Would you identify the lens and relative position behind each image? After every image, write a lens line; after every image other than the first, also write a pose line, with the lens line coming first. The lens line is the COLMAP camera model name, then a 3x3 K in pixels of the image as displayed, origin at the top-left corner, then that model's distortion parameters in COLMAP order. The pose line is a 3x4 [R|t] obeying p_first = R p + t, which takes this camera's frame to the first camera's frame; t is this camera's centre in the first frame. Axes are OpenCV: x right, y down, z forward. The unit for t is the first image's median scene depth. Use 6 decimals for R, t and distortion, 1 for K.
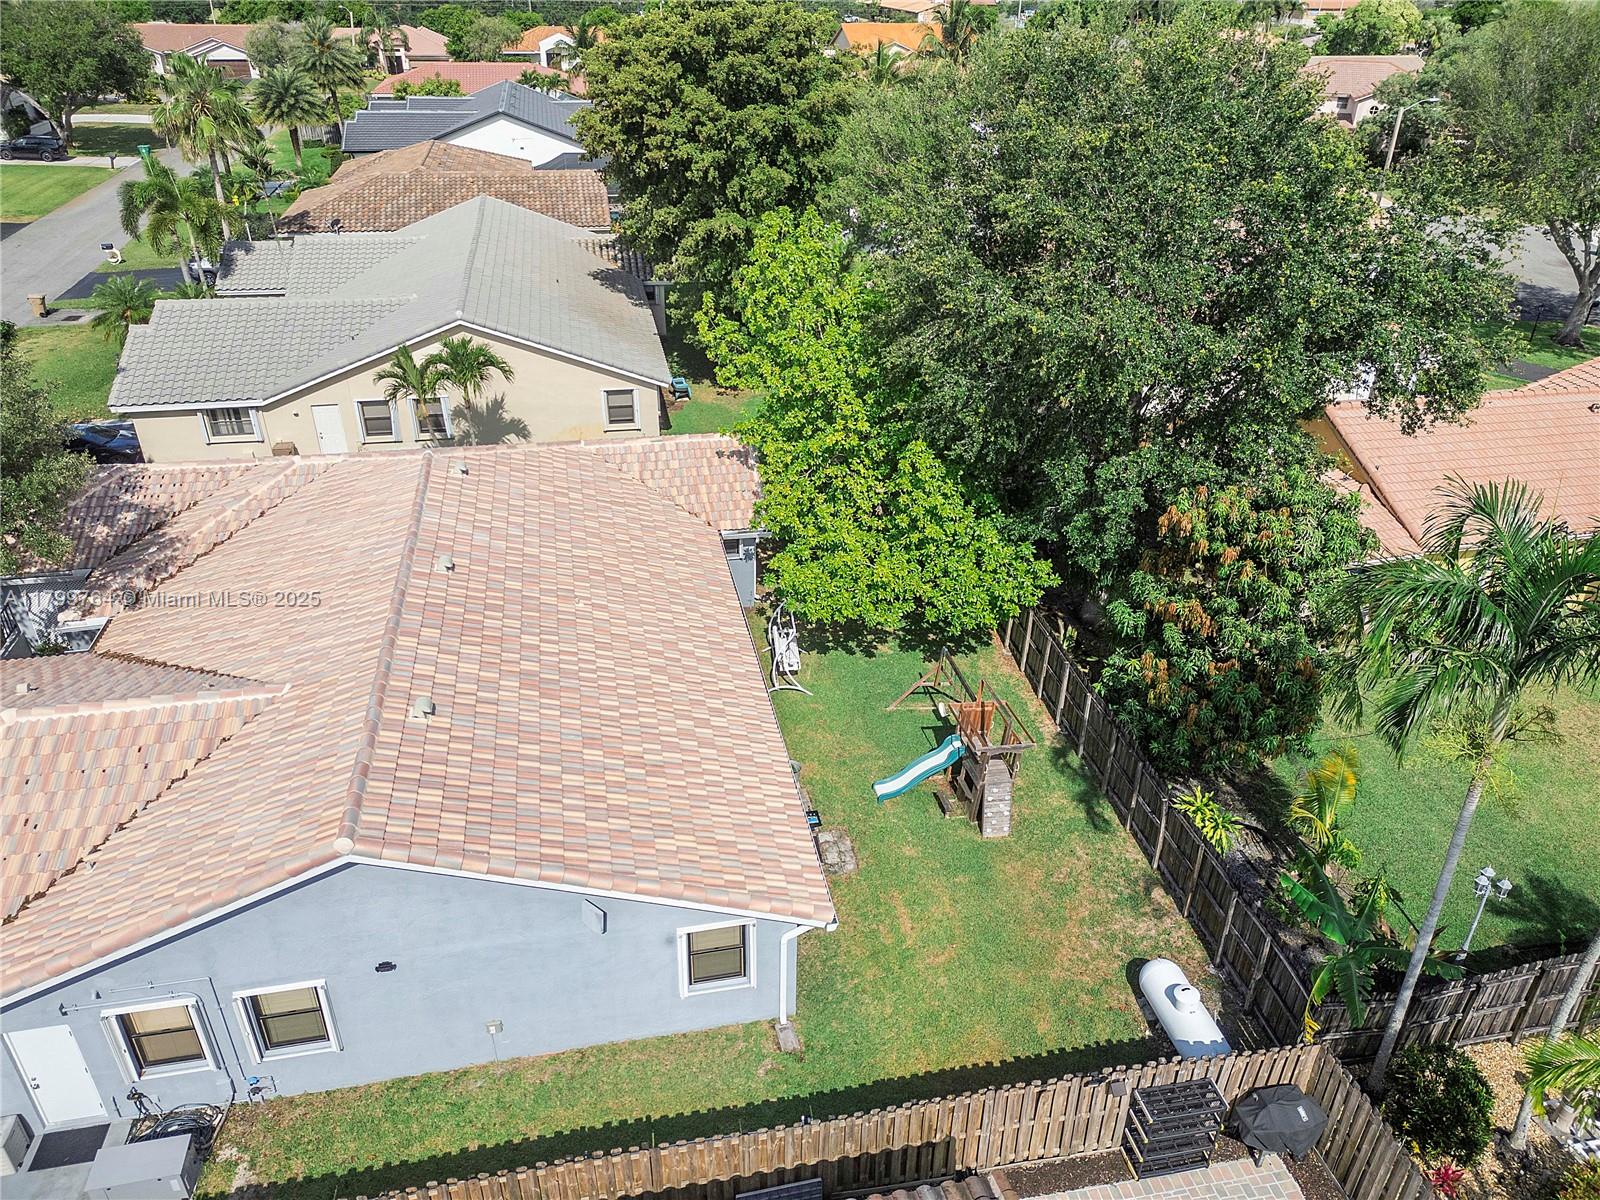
lens RADIAL K [[1131.5, 0, 802.0], [0, 1131.5, 591.0], [0, 0, 1]] dist [0.062969, -0.043644]
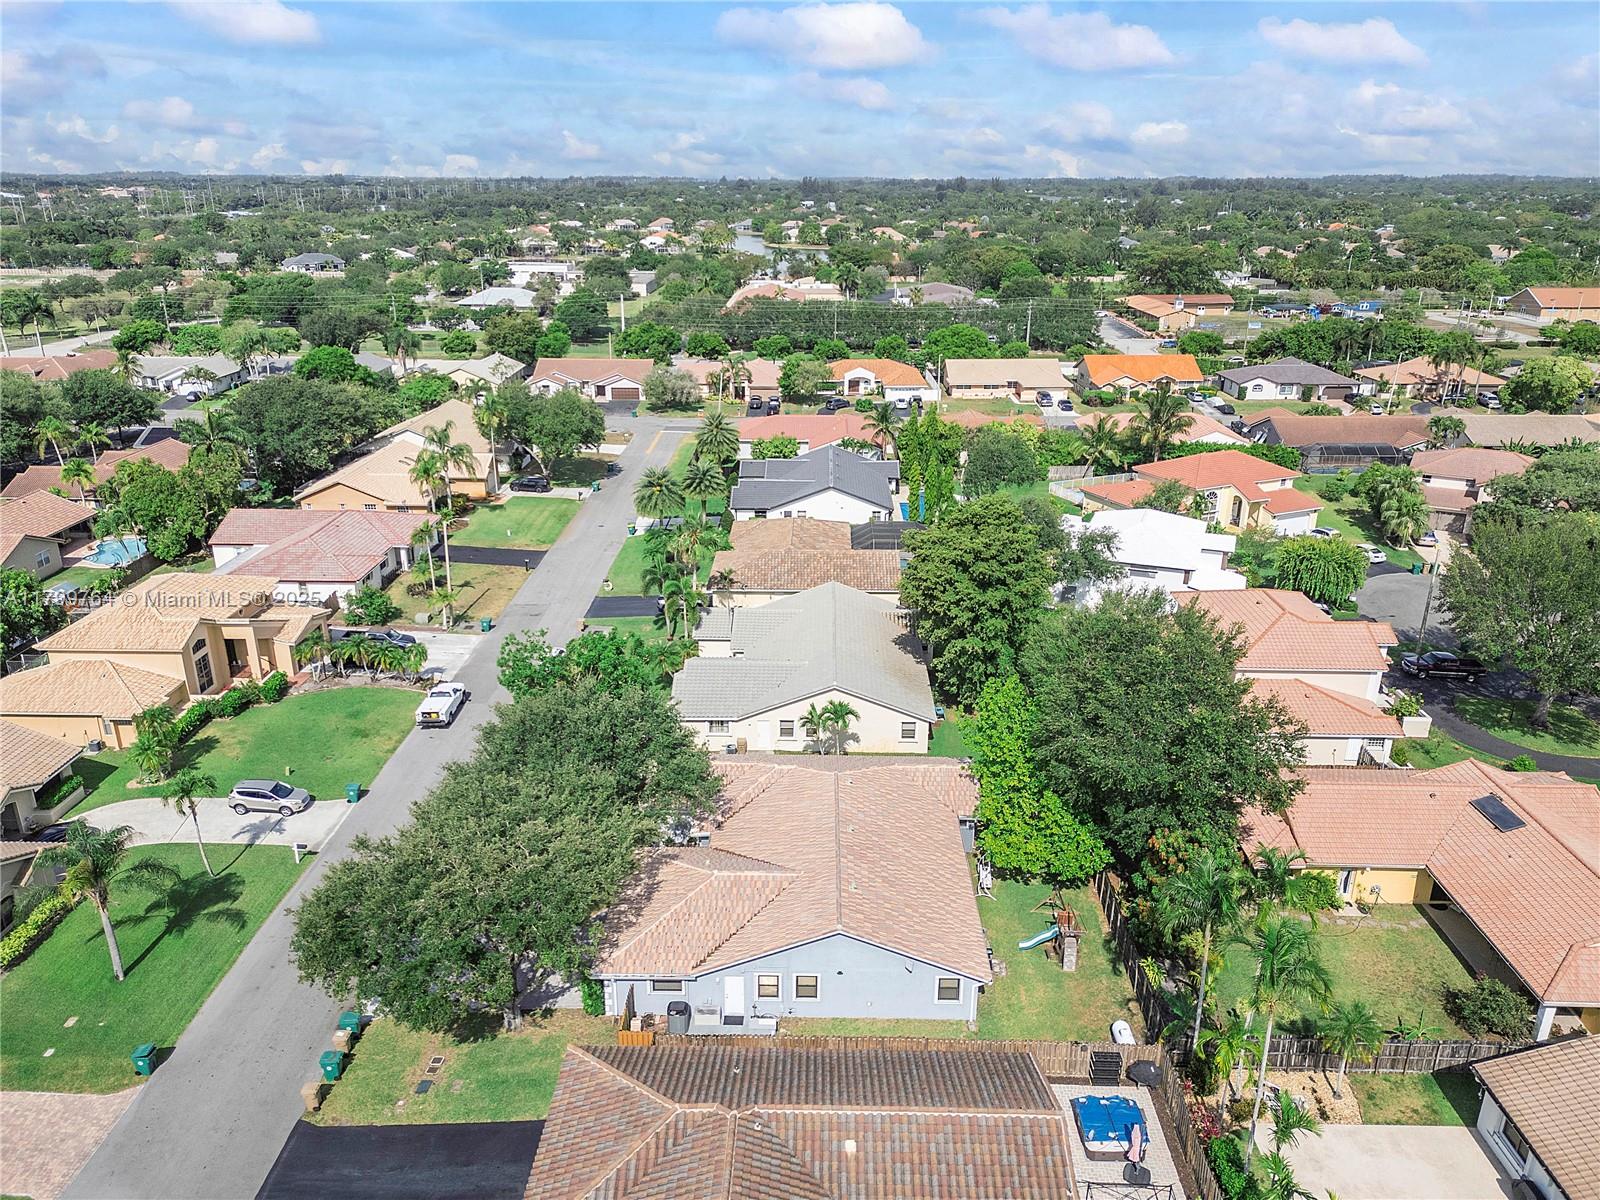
lens RADIAL K [[1131.5, 0, 795.6], [0, 1131.5, 602.1], [0, 0, 1]] dist [0.062969, -0.043644]
pose [[0.975194, 0.064028, -0.211890, 0.060009], [-0.096637, 0.984359, -0.147306, -0.111600], [0.199144, 0.164129, 0.966128, -1.279176]]
